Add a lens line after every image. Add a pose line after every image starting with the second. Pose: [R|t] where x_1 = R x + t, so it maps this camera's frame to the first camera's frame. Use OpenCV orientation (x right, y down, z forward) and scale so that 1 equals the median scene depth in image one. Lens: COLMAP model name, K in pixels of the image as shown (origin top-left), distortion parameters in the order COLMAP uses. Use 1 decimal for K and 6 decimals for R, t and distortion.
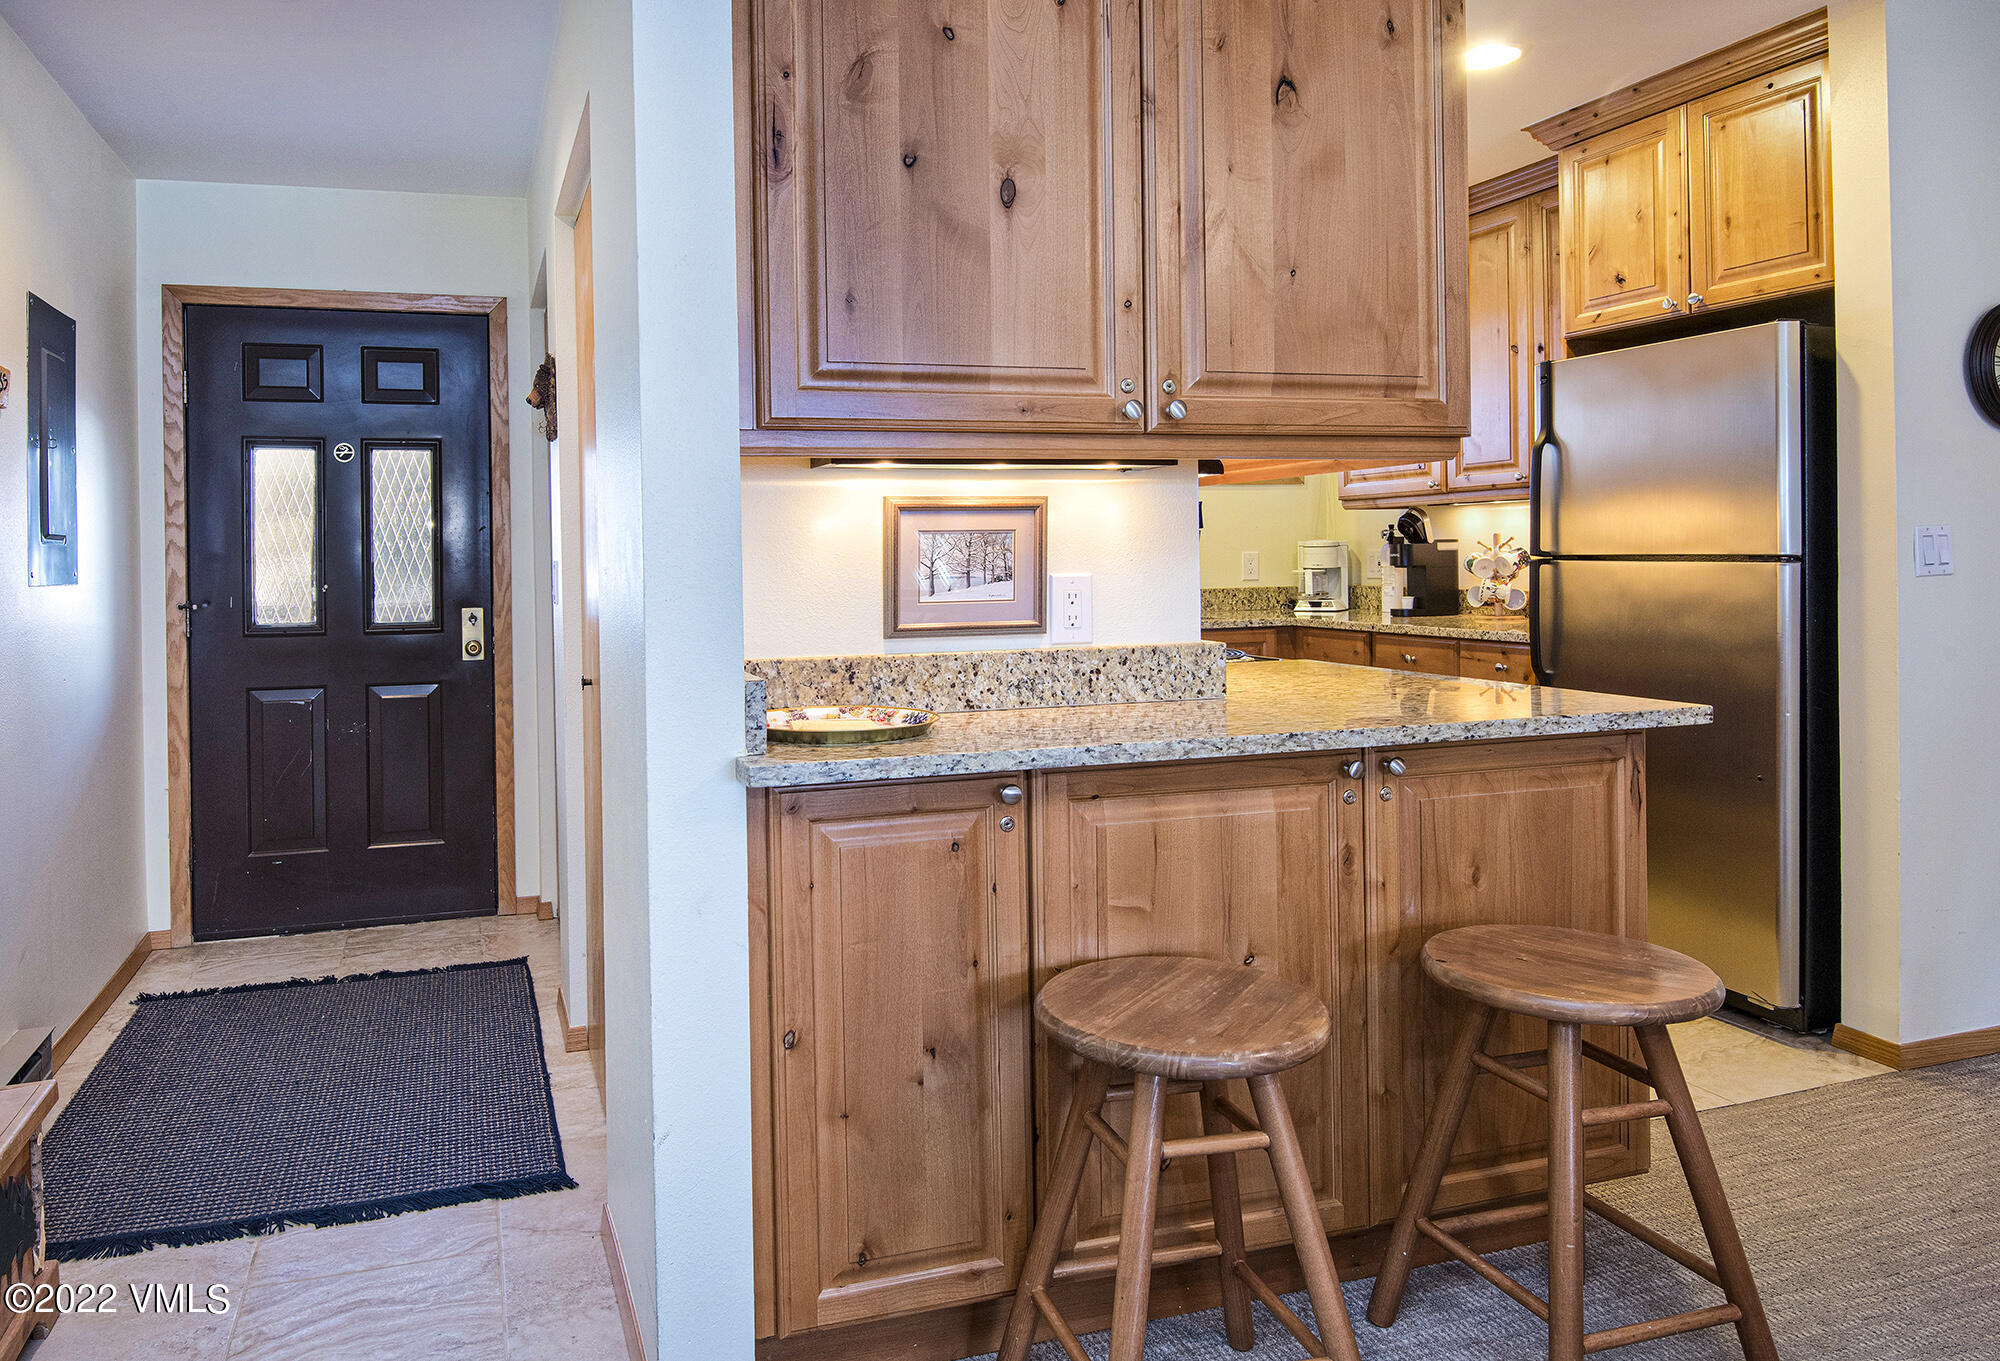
lens RADIAL K [[1440.6, 0, 1026.2], [0, 1440.6, 560.9], [0, 0, 1]] dist [0.033300, 0.007710]
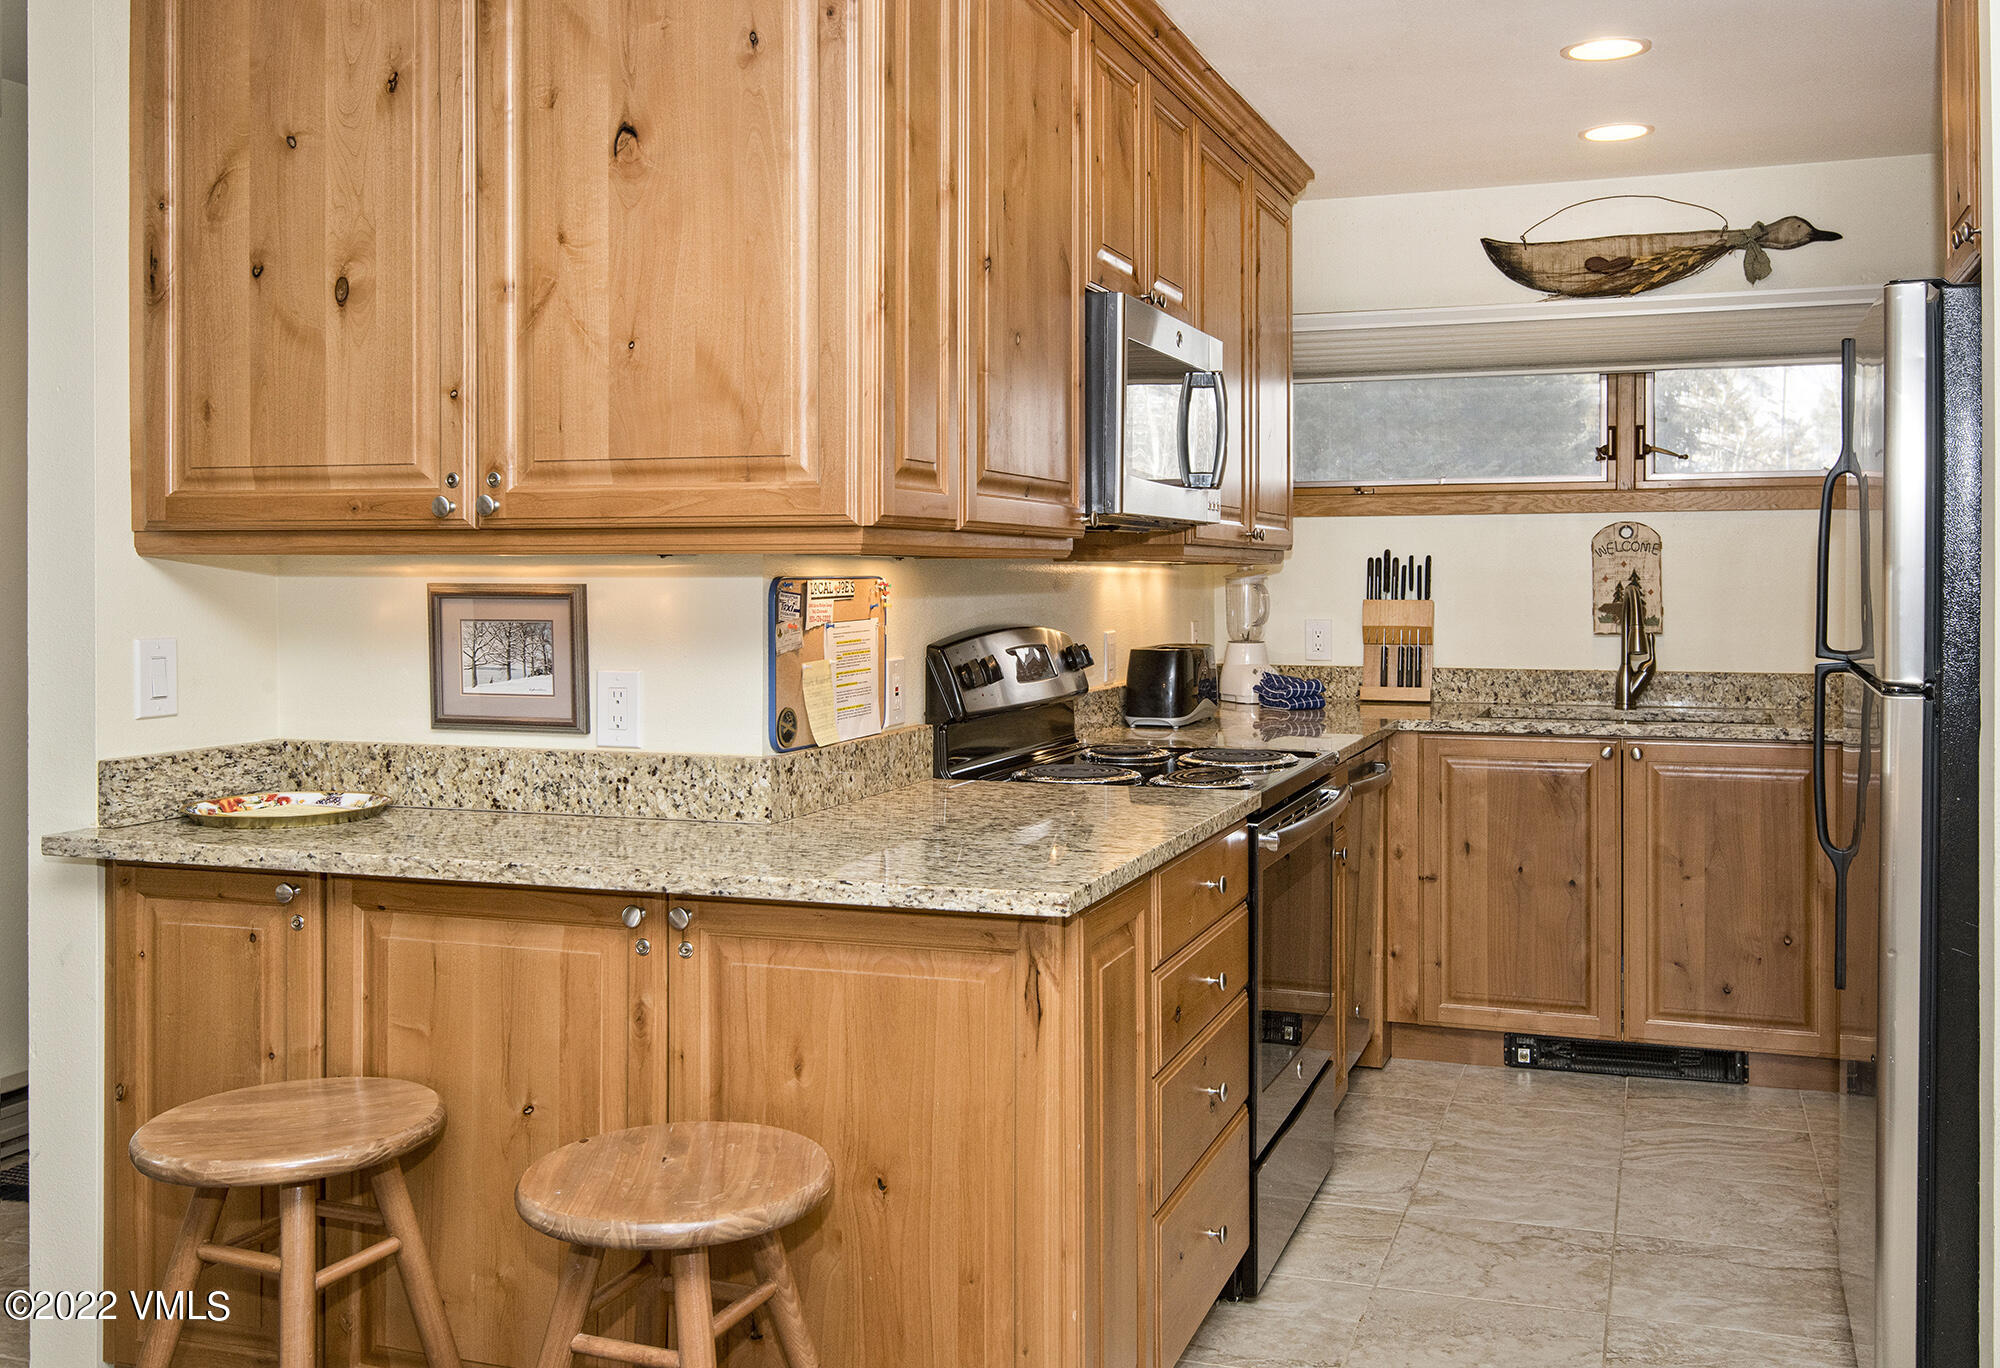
lens RADIAL K [[1957.0, 0, 873.6], [0, 1957.0, 579.9], [0, 0, 1]] dist [0.020527, 0.000000]
pose [[0.782414, 0.018196, -0.622493, 0.956260], [-0.017013, 0.999825, 0.007842, -0.062015], [0.622526, 0.004455, 0.782586, 0.146518]]
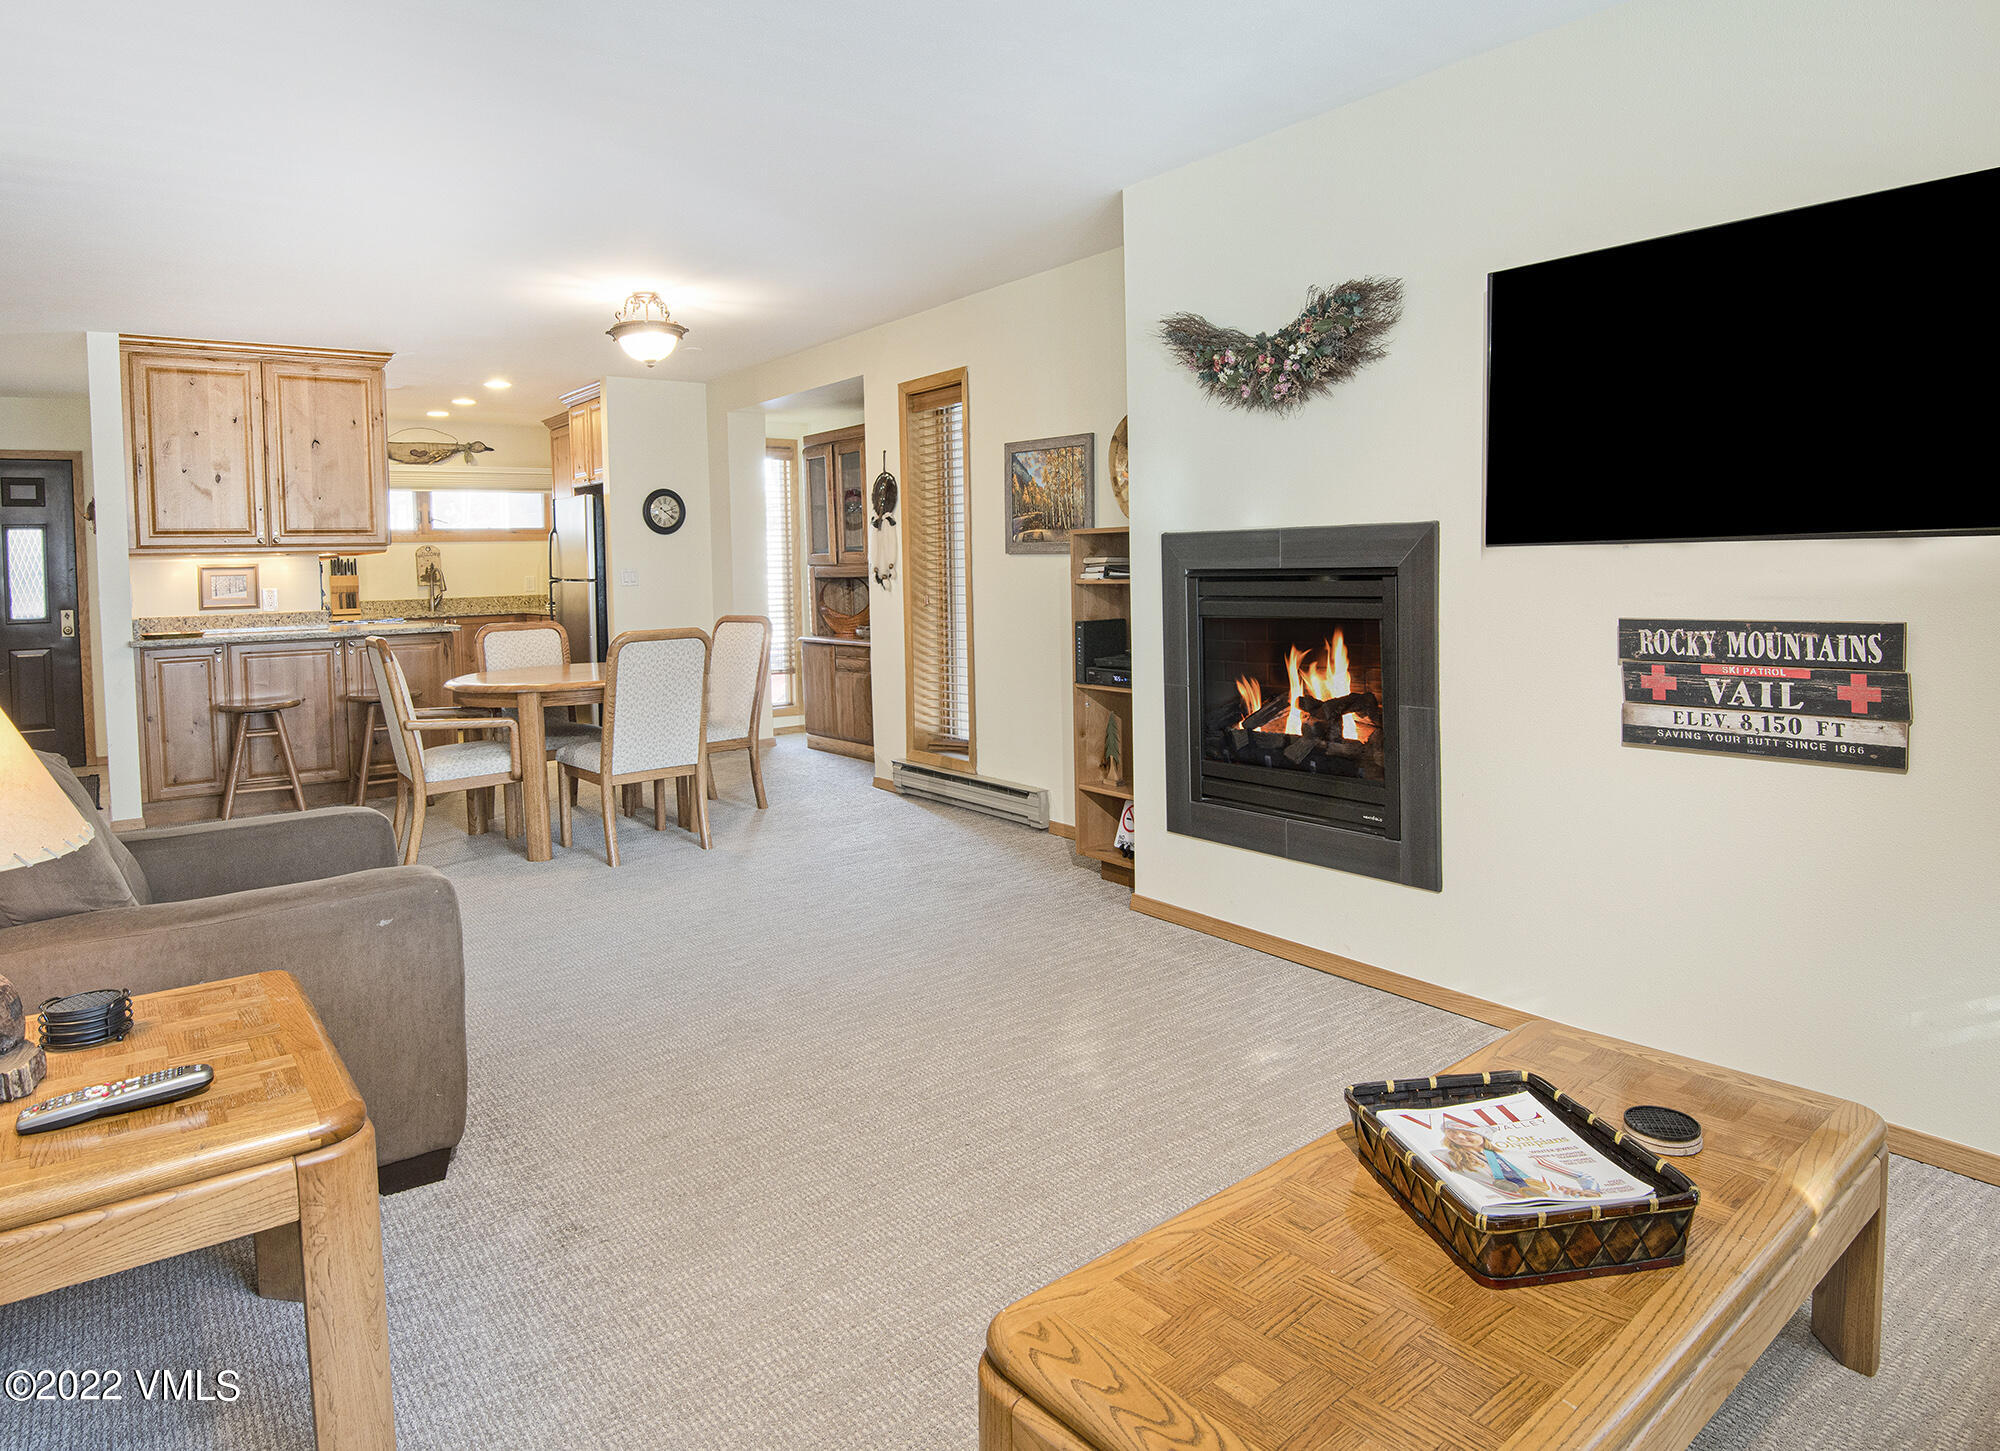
lens RADIAL K [[1130.9, 0, 929.8], [0, 1130.9, 605.9], [0, 0, 1]] dist [-0.032320, -0.006709]
pose [[0.961979, -0.015749, 0.272670, 0.763203], [0.008861, 0.999610, 0.026476, -0.005738], [-0.272981, -0.023053, 0.961743, -1.736601]]
